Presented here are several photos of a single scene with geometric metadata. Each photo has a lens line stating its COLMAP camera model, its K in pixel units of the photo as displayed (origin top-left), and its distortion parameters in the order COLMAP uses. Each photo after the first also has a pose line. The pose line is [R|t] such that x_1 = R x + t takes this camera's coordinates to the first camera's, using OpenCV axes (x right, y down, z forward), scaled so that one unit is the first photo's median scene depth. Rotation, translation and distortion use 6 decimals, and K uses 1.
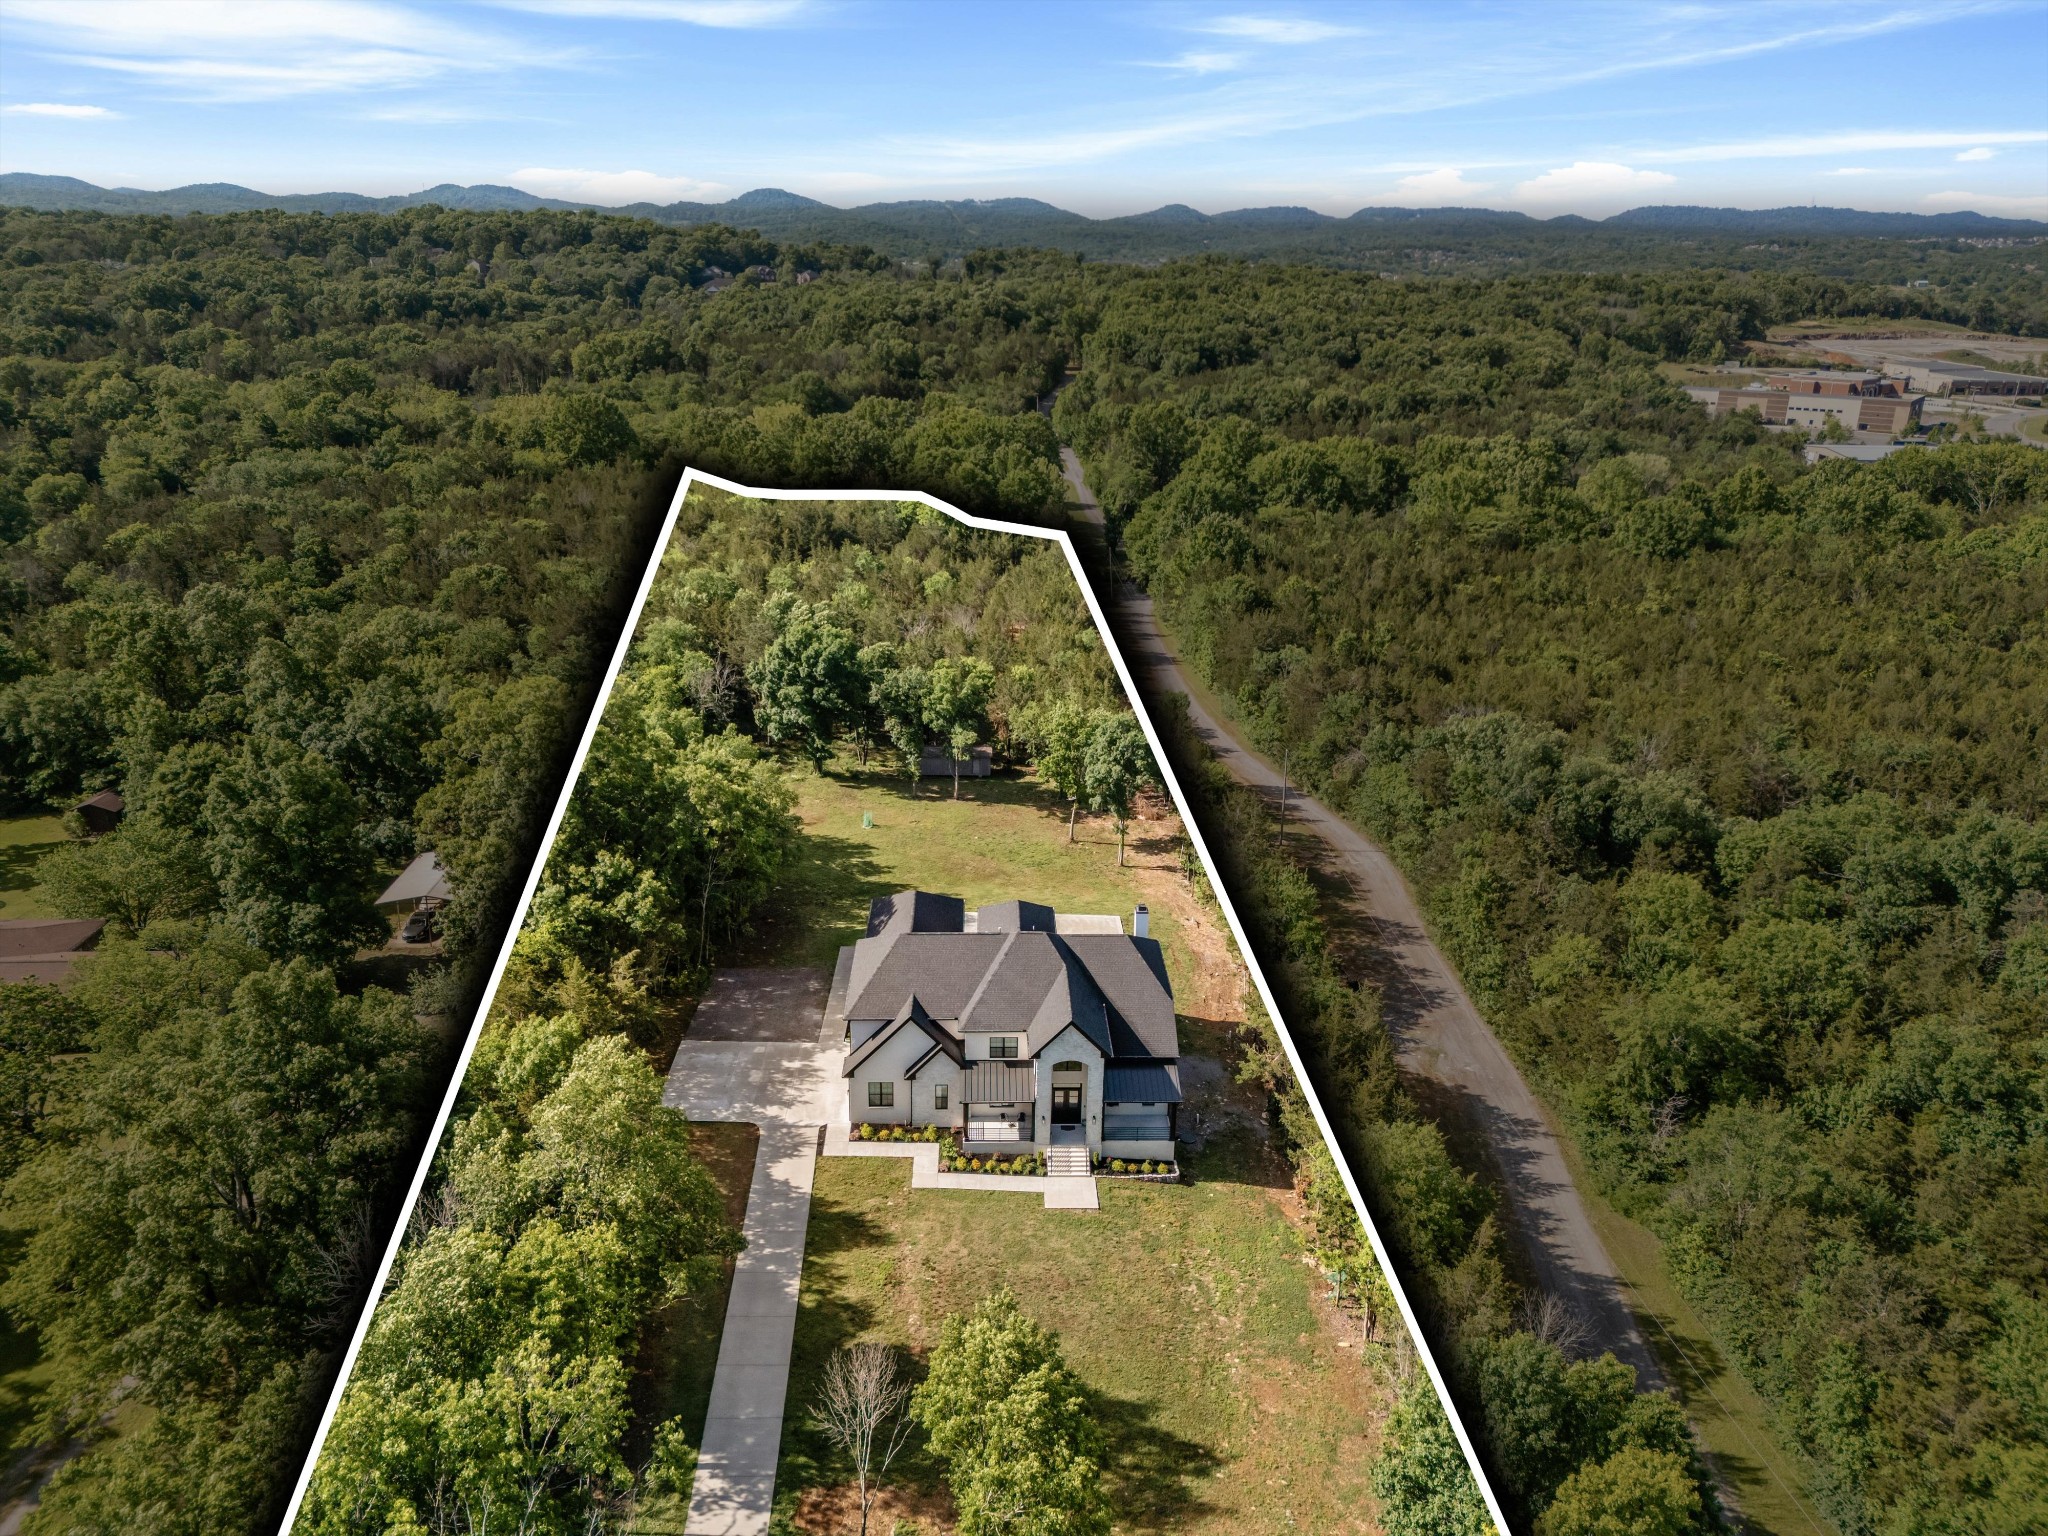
lens RADIAL K [[1500.6, 0, 1037.4], [0, 1500.6, 763.5], [0, 0, 1]] dist [0.049201, -0.043430]
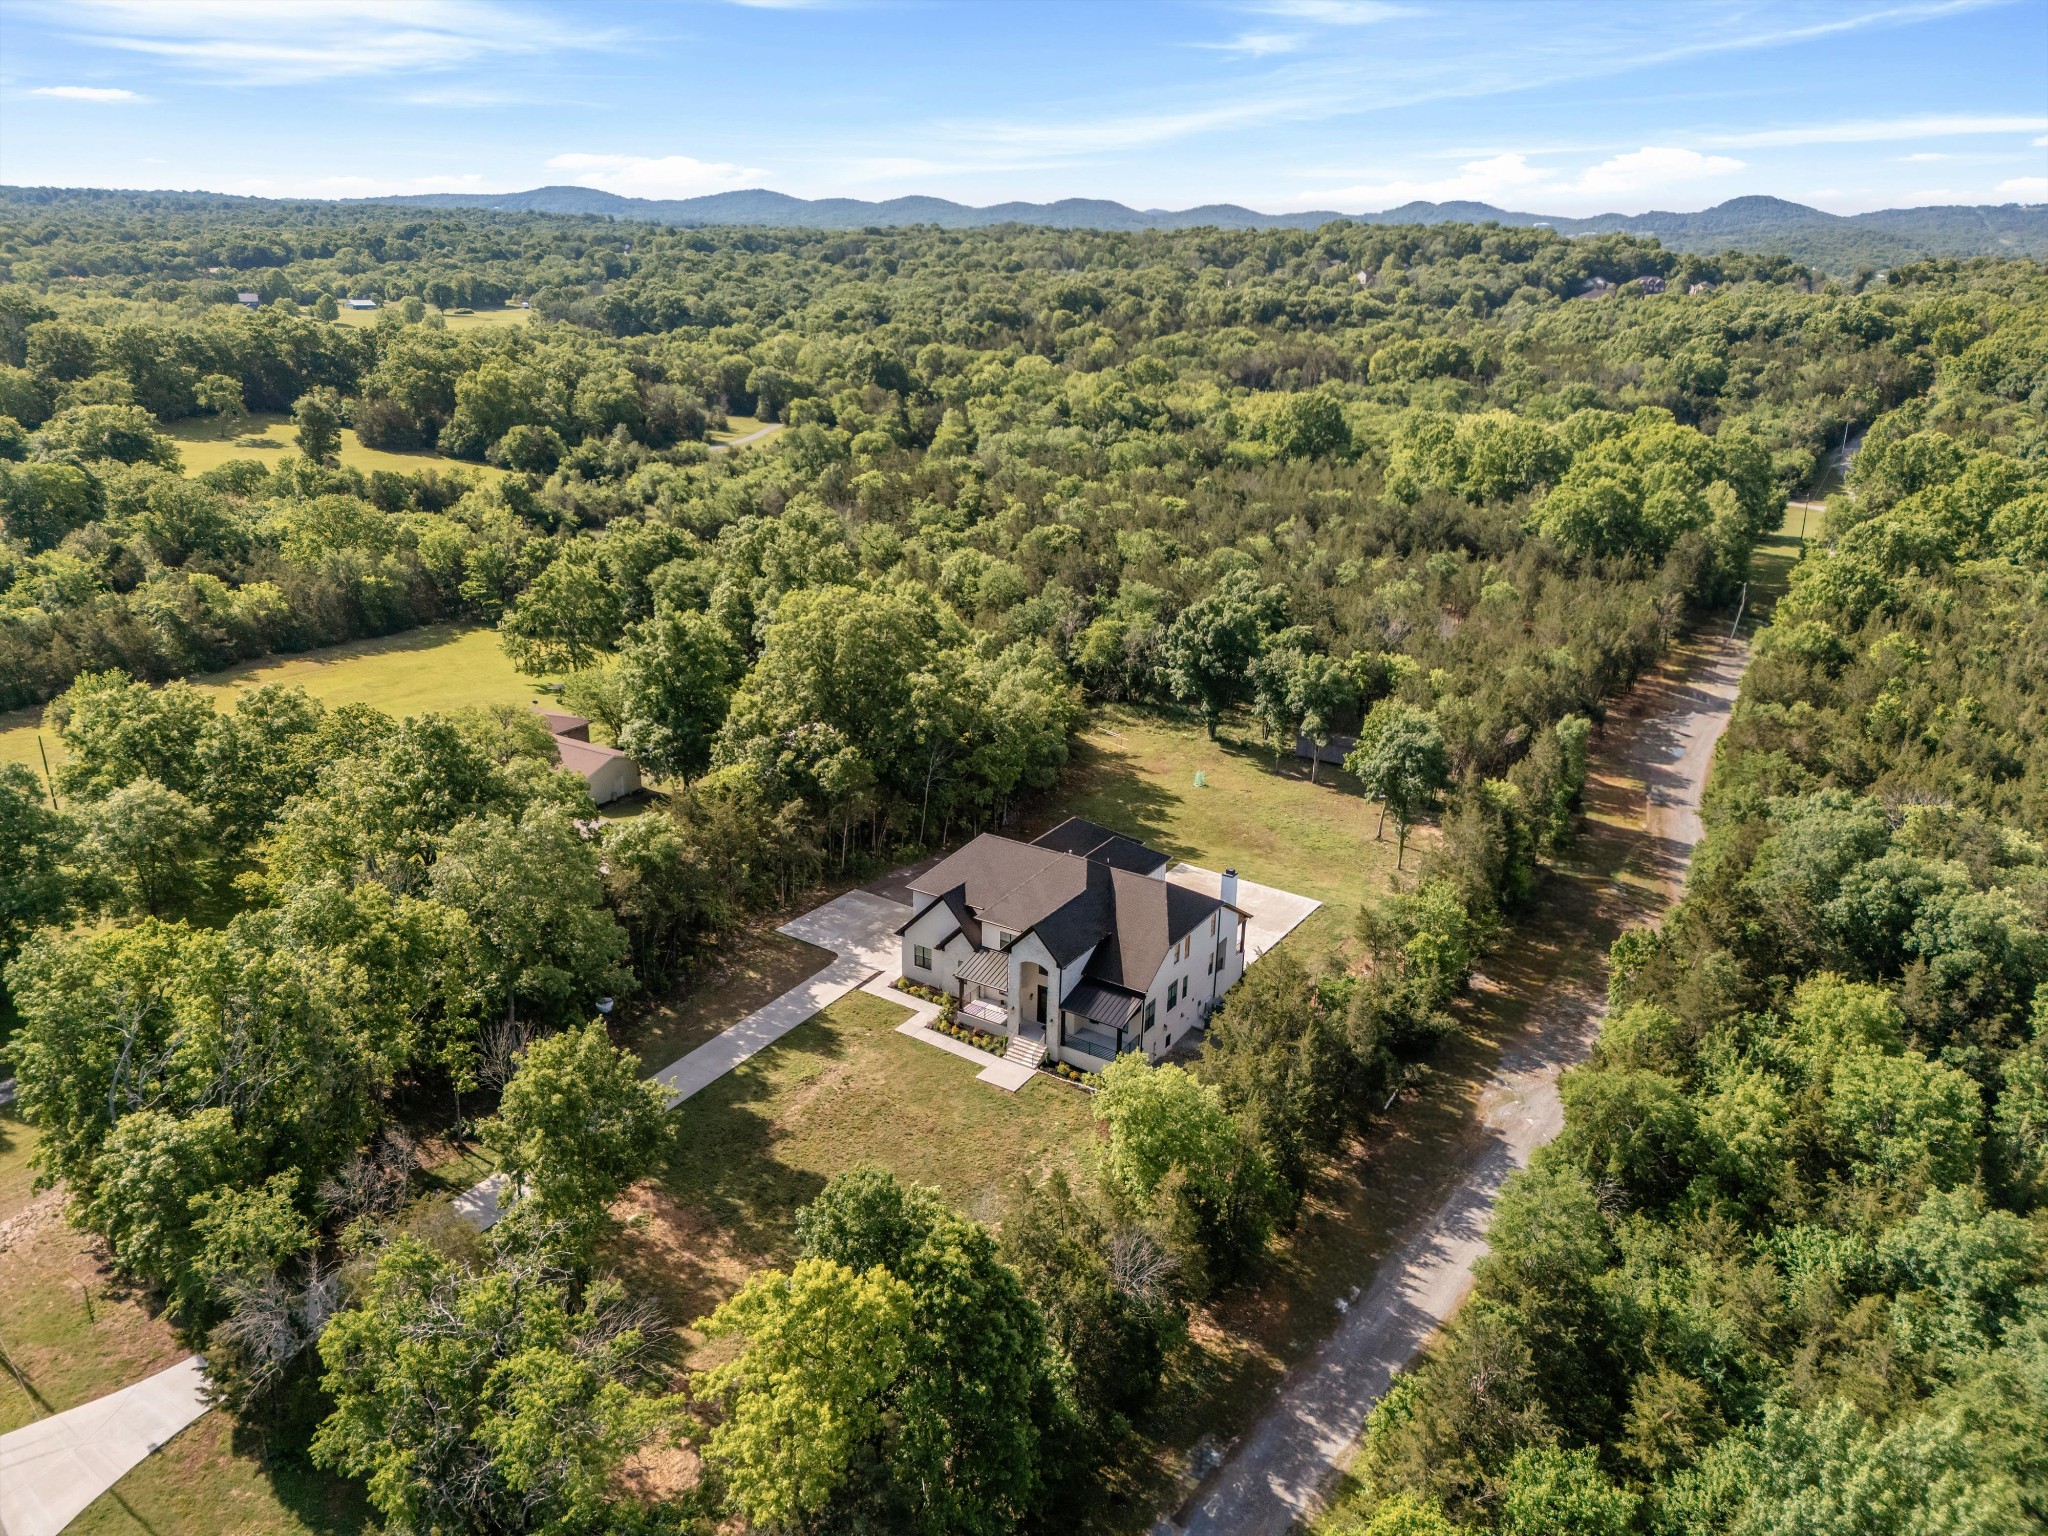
lens RADIAL K [[1500.6, 0, 1023.2], [0, 1500.6, 783.6], [0, 0, 1]] dist [0.049201, -0.043430]
pose [[0.829256, 0.189715, -0.525684, 0.199293], [-0.187658, 0.980530, 0.057838, 0.001468], [0.526421, 0.050686, 0.848712, 0.013999]]
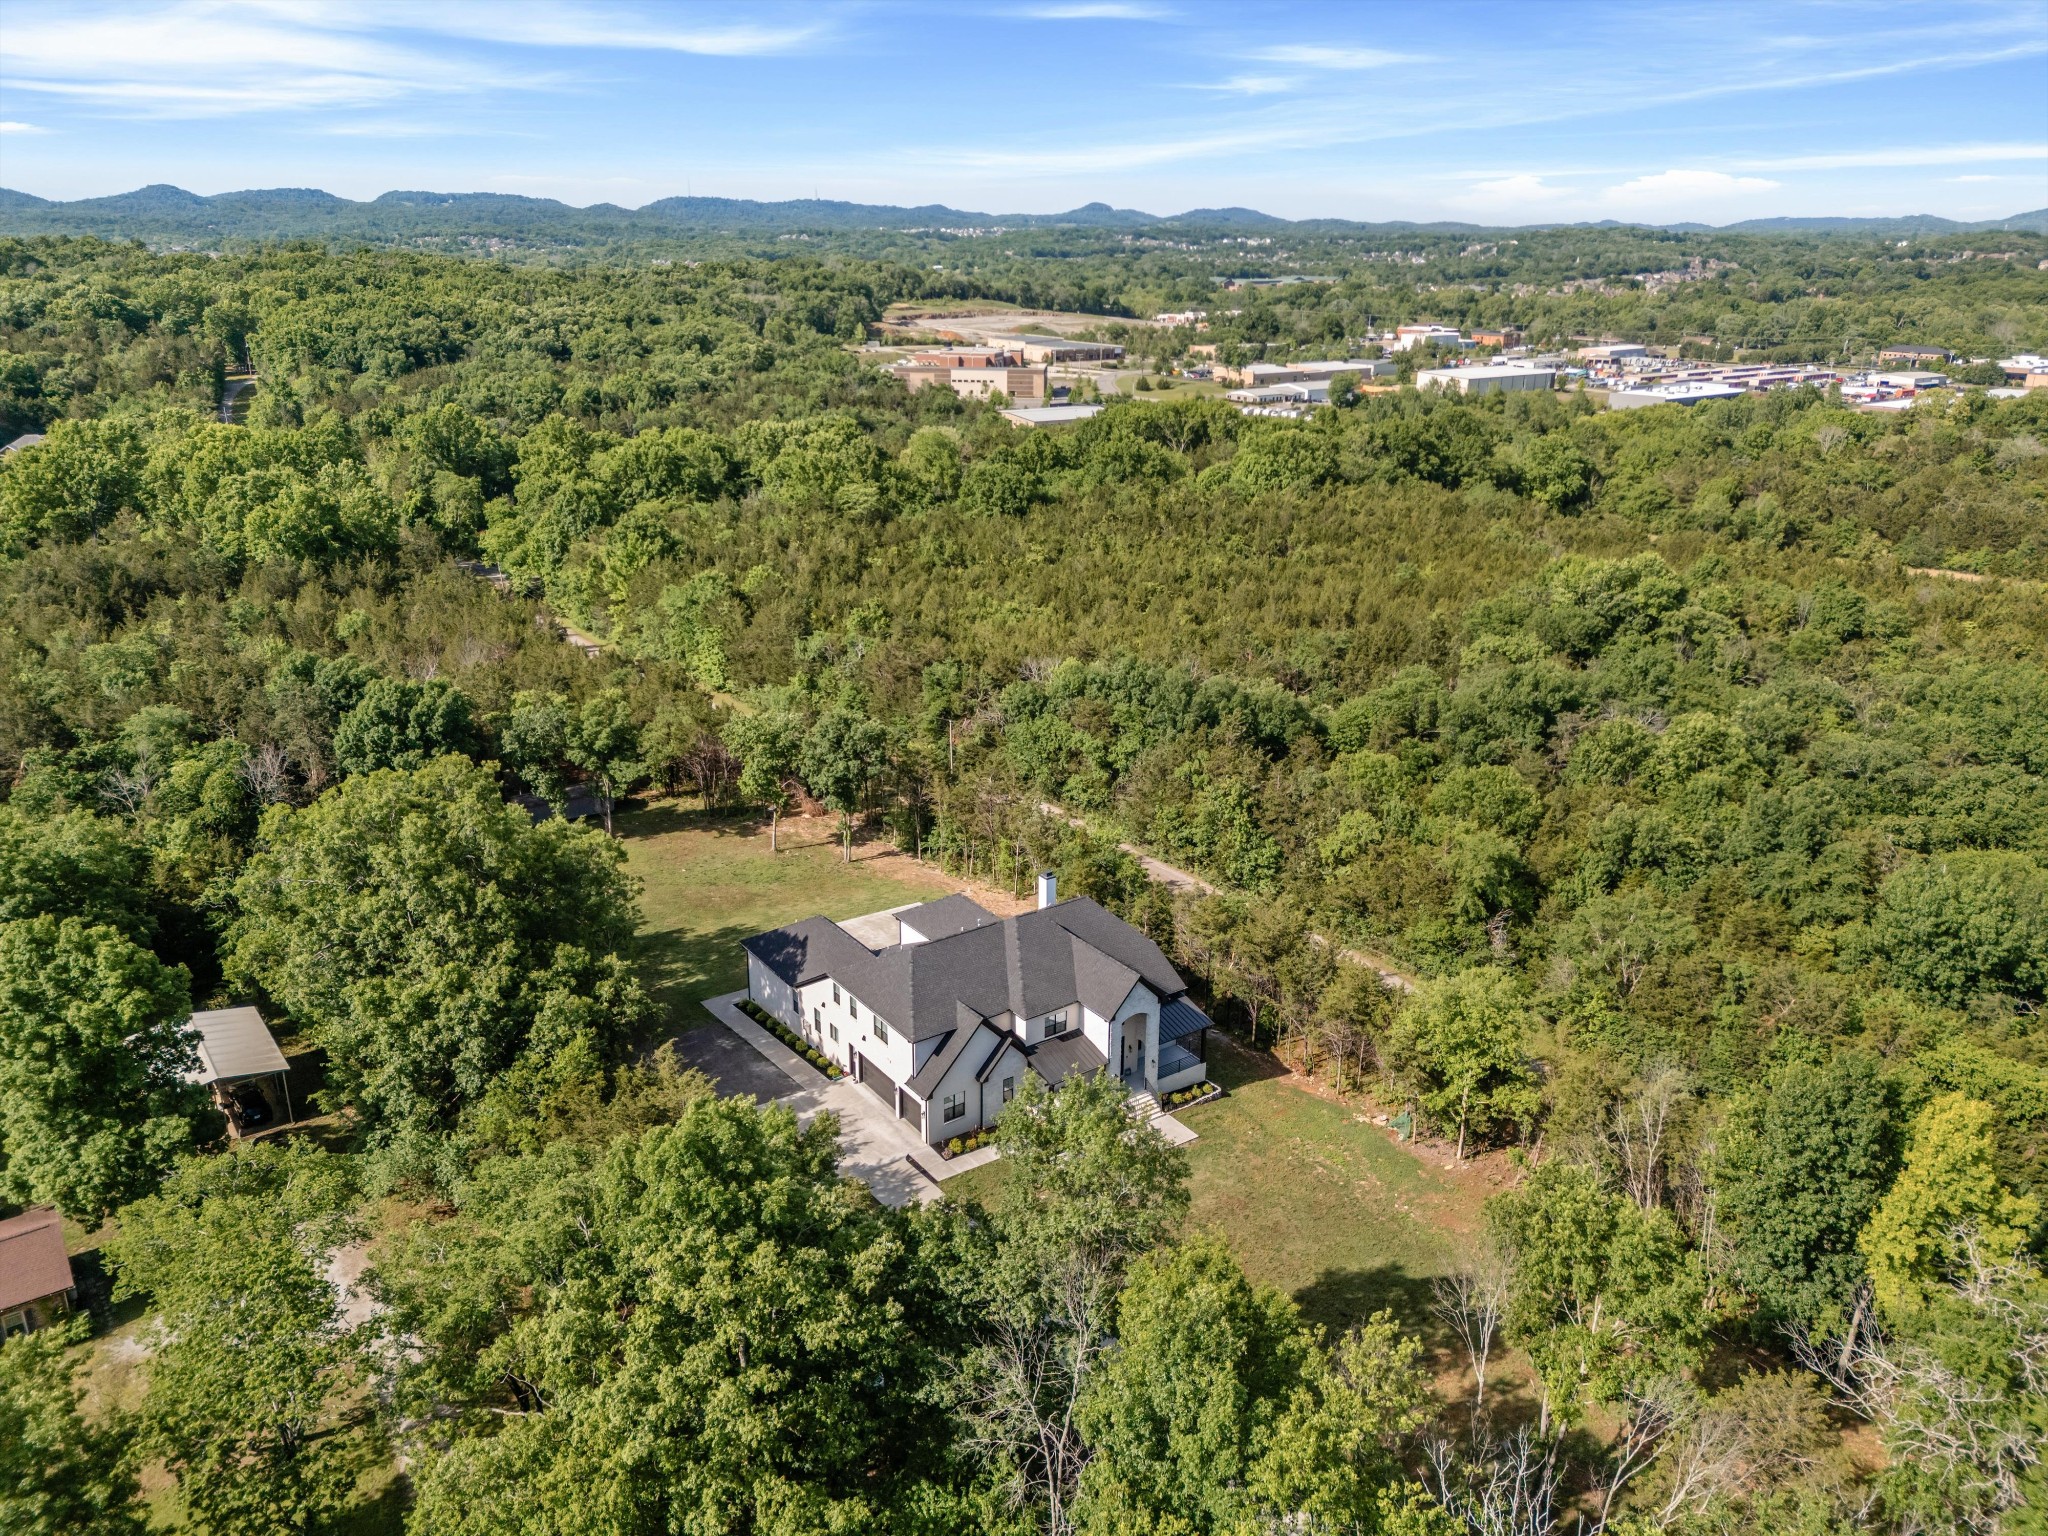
lens RADIAL K [[1500.6, 0, 1028.1], [0, 1500.6, 758.7], [0, 0, 1]] dist [0.049201, -0.043430]
pose [[0.830189, -0.187239, 0.525099, -0.195106], [0.184752, 0.981088, 0.057739, -0.018977], [-0.525979, 0.049078, 0.849080, 0.044671]]
